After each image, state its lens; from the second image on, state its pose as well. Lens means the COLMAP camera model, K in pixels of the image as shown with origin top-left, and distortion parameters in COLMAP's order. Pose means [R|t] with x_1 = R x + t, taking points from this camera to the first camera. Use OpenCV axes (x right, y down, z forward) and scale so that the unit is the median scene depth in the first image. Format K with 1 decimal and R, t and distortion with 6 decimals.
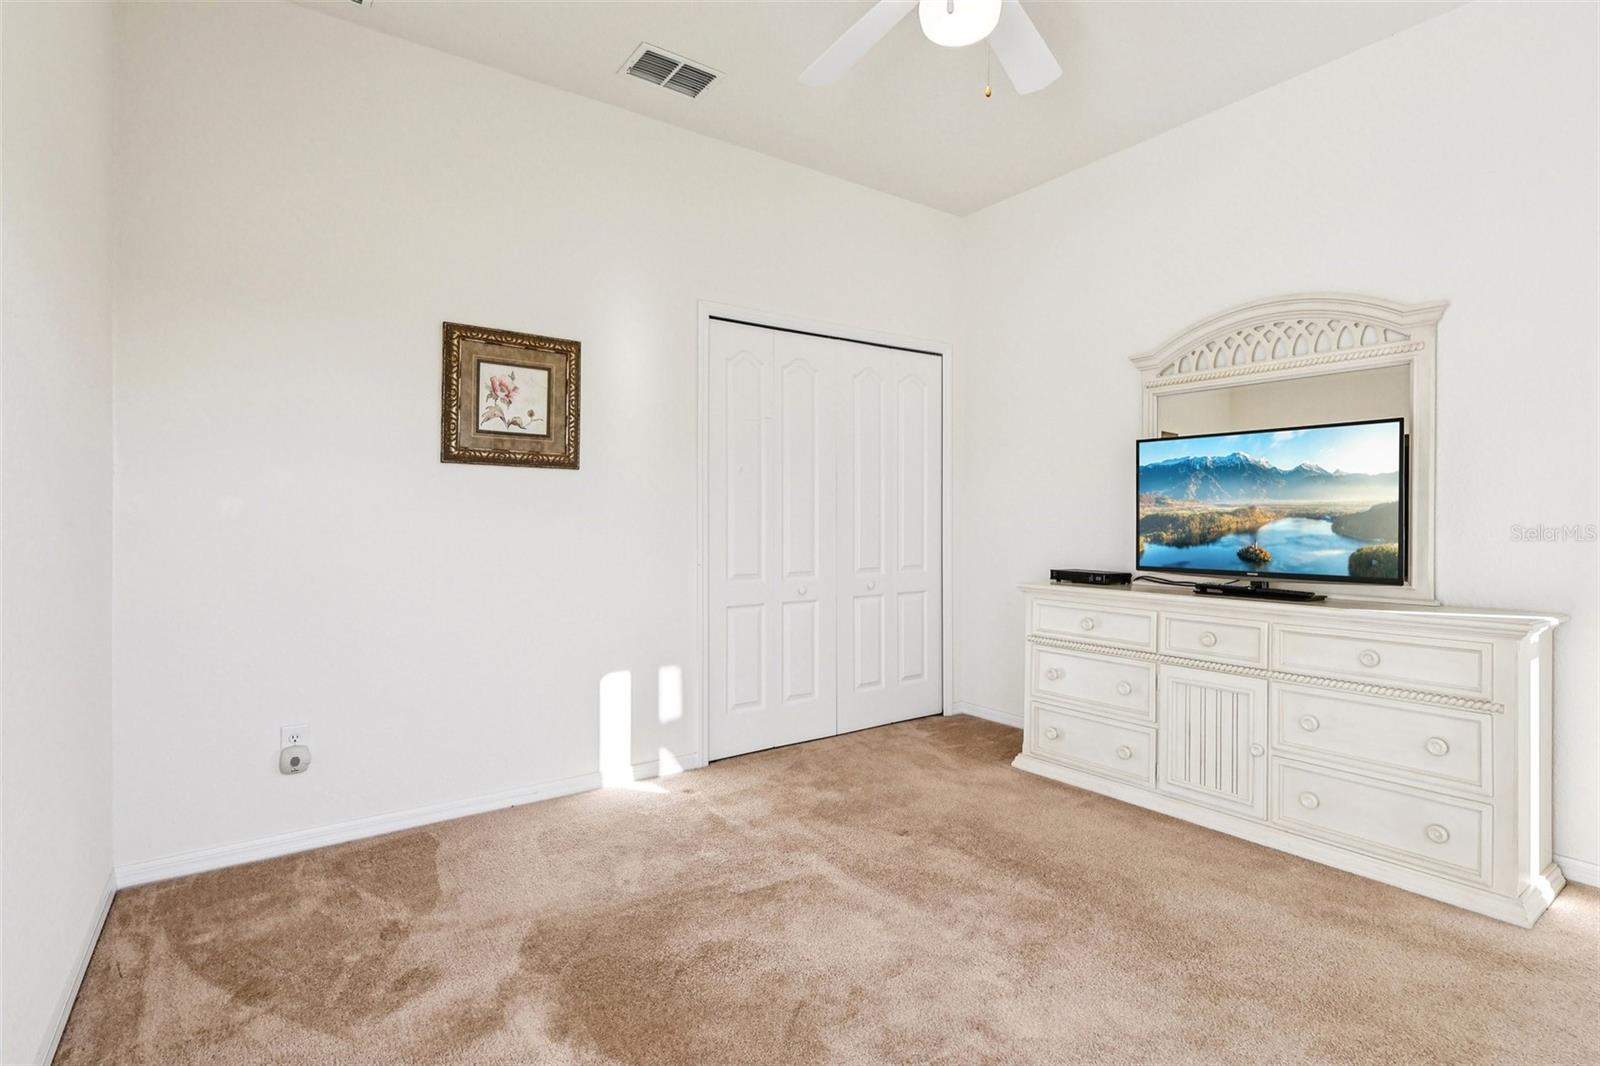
lens RADIAL K [[788.6, 0, 801.5], [0, 788.6, 515.5], [0, 0, 1]] dist [-0.004508, -0.000418]
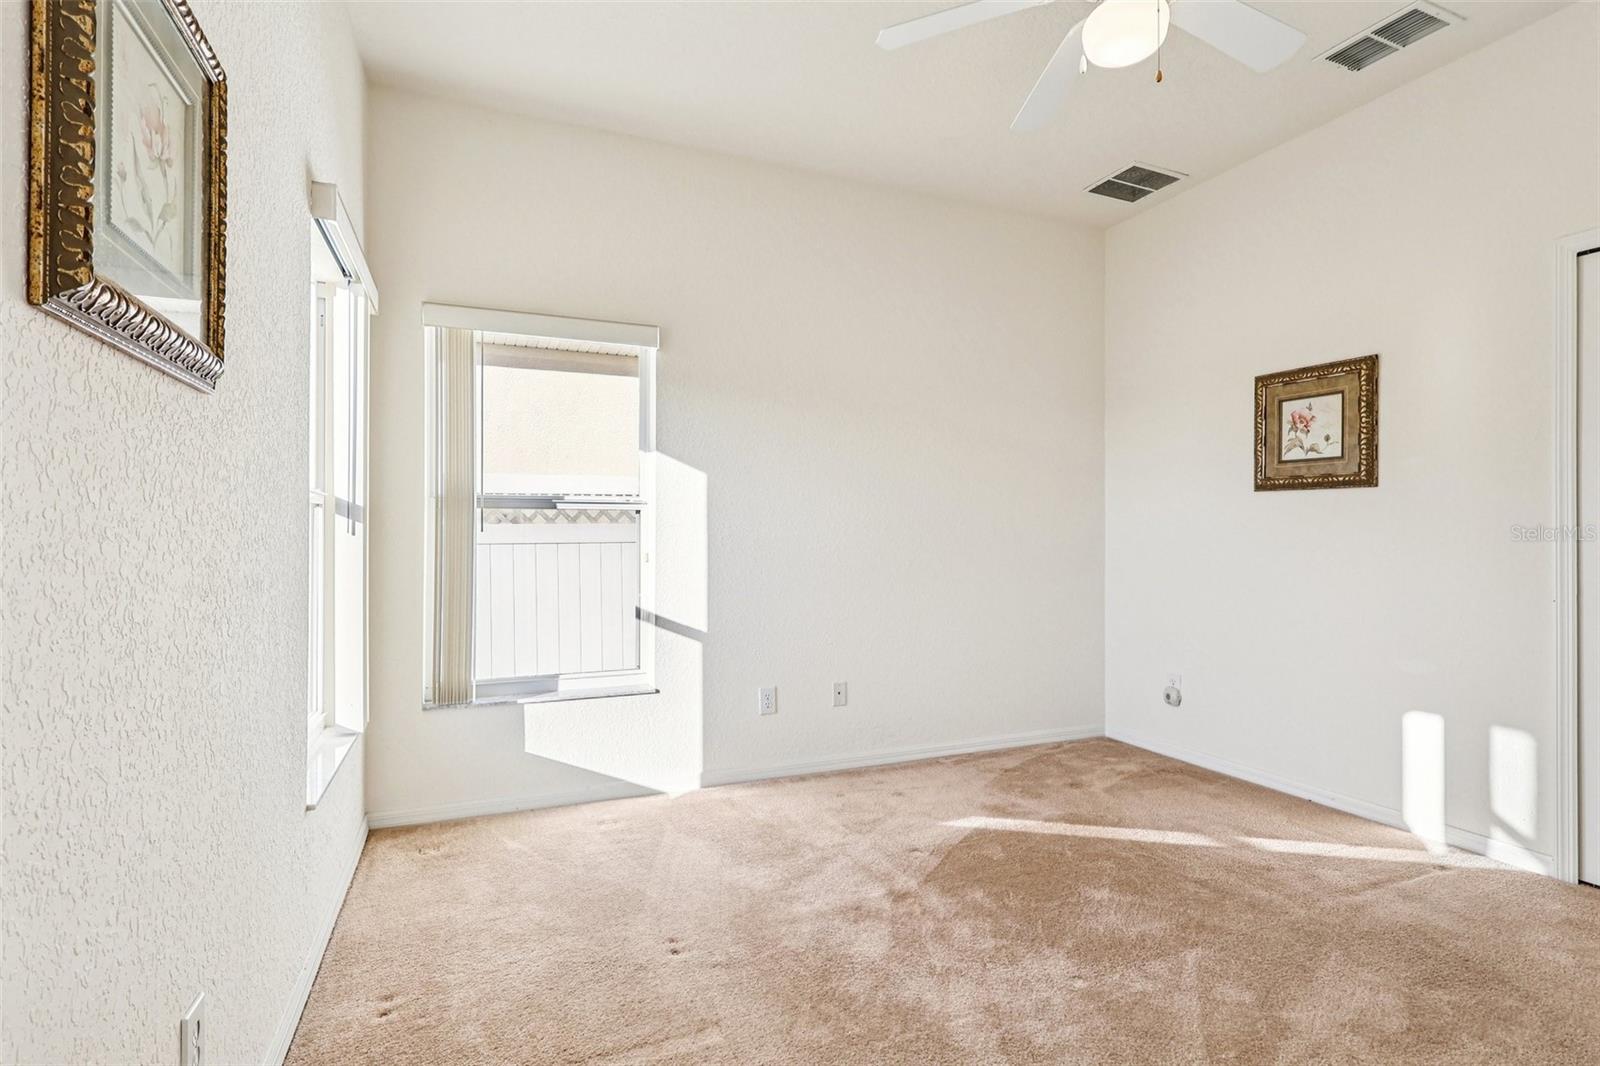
lens RADIAL K [[788.6, 0, 800.7], [0, 788.6, 536.5], [0, 0, 1]] dist [-0.004508, -0.000418]
pose [[-0.219903, -0.003584, -0.975515, 0.857817], [-0.004599, 0.999986, -0.002638, 0.009147], [0.975511, 0.003906, -0.219916, 0.552667]]
